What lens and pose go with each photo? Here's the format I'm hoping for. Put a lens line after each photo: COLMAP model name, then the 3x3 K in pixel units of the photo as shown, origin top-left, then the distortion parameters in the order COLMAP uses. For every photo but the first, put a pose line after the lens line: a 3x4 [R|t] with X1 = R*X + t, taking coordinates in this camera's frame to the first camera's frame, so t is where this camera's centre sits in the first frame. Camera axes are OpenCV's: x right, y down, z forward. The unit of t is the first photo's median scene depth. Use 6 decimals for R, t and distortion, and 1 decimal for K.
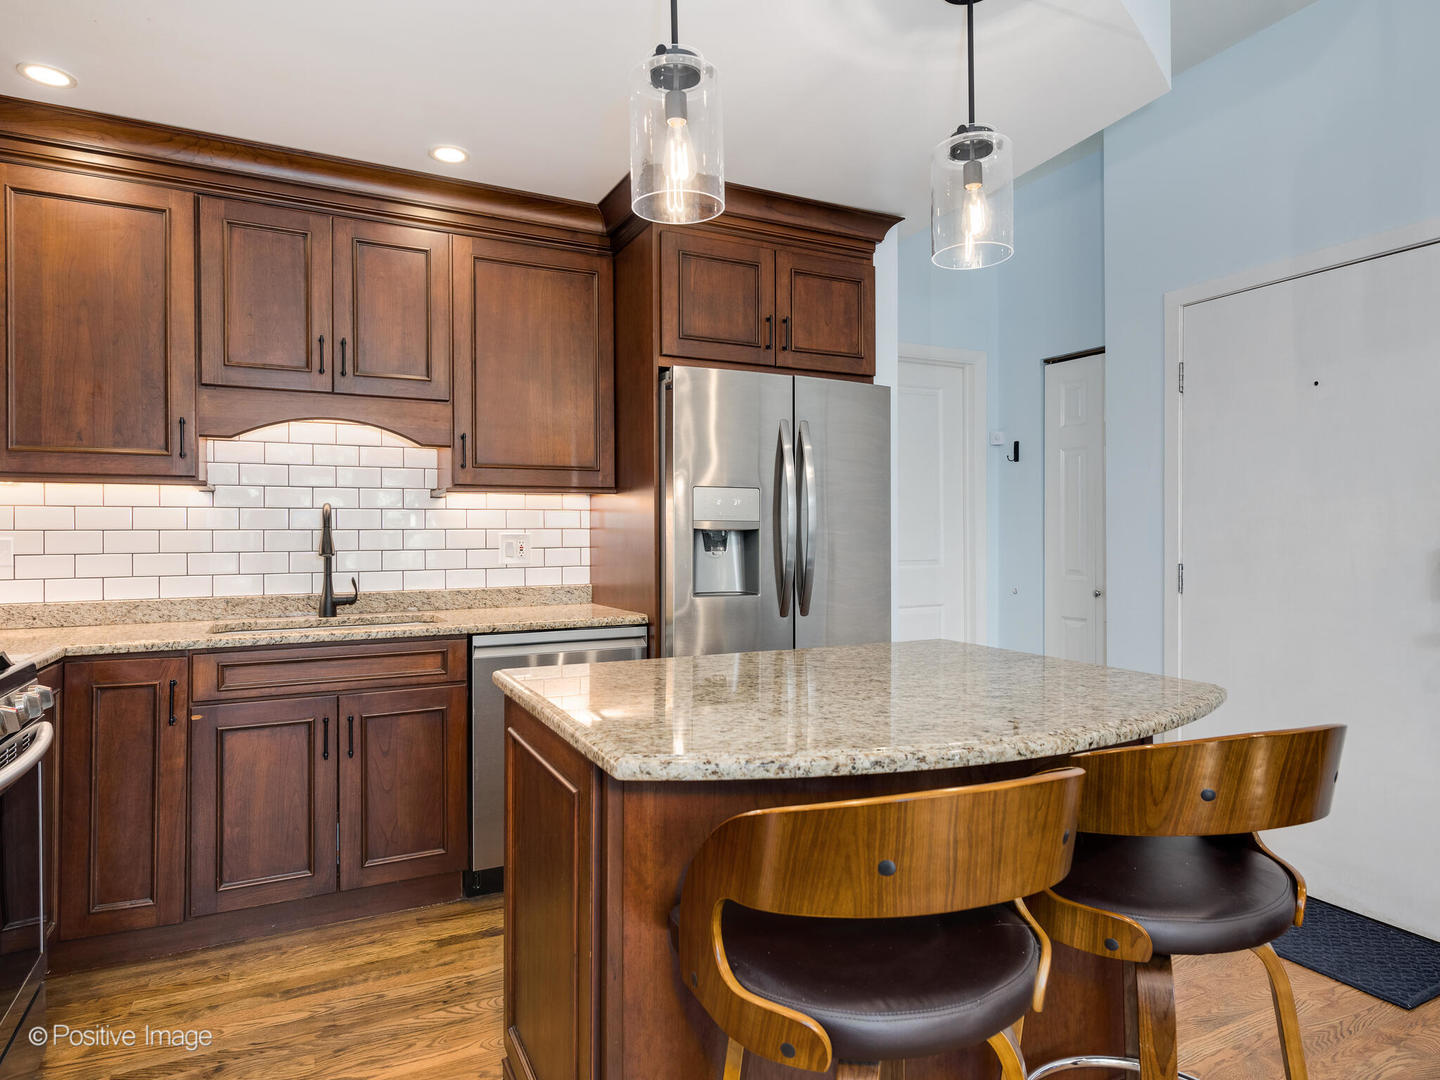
lens RADIAL K [[862.2, 0, 714.2], [0, 862.2, 535.9], [0, 0, 1]] dist [0.009489, 0.000542]
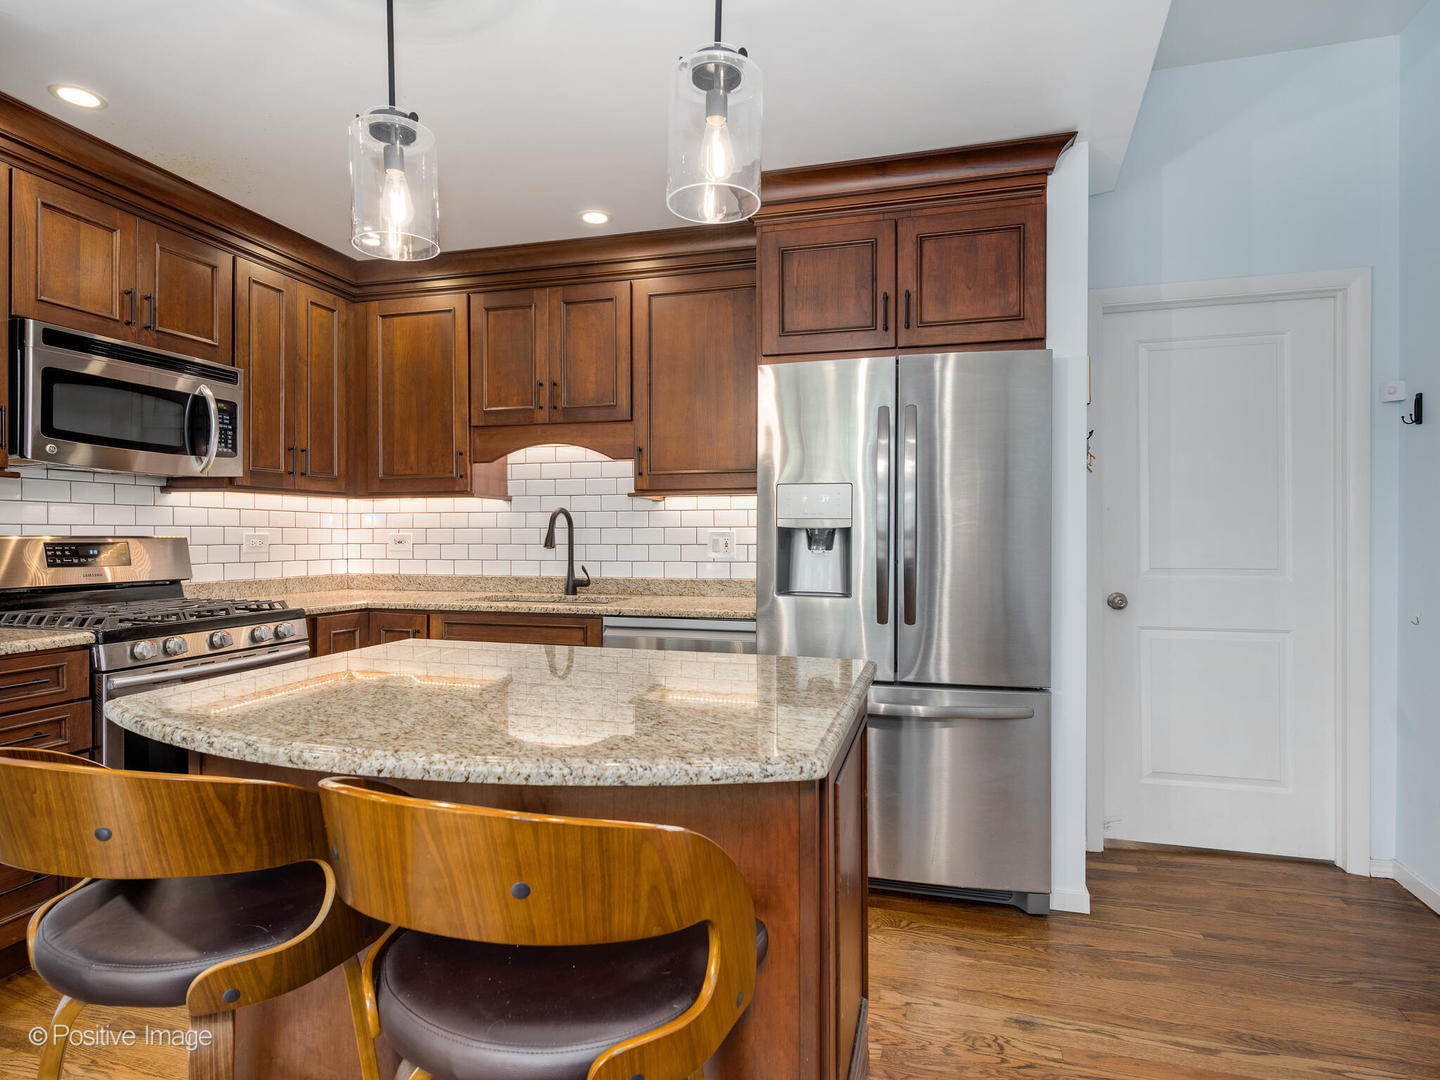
lens RADIAL K [[793.2, 0, 714.1], [0, 793.2, 539.2], [0, 0, 1]] dist [-0.000121, -0.001190]
pose [[0.737285, 0.009177, -0.675519, 0.515355], [-0.004059, 0.999950, 0.009155, -0.001992], [0.675569, -0.004007, 0.737286, 0.265670]]
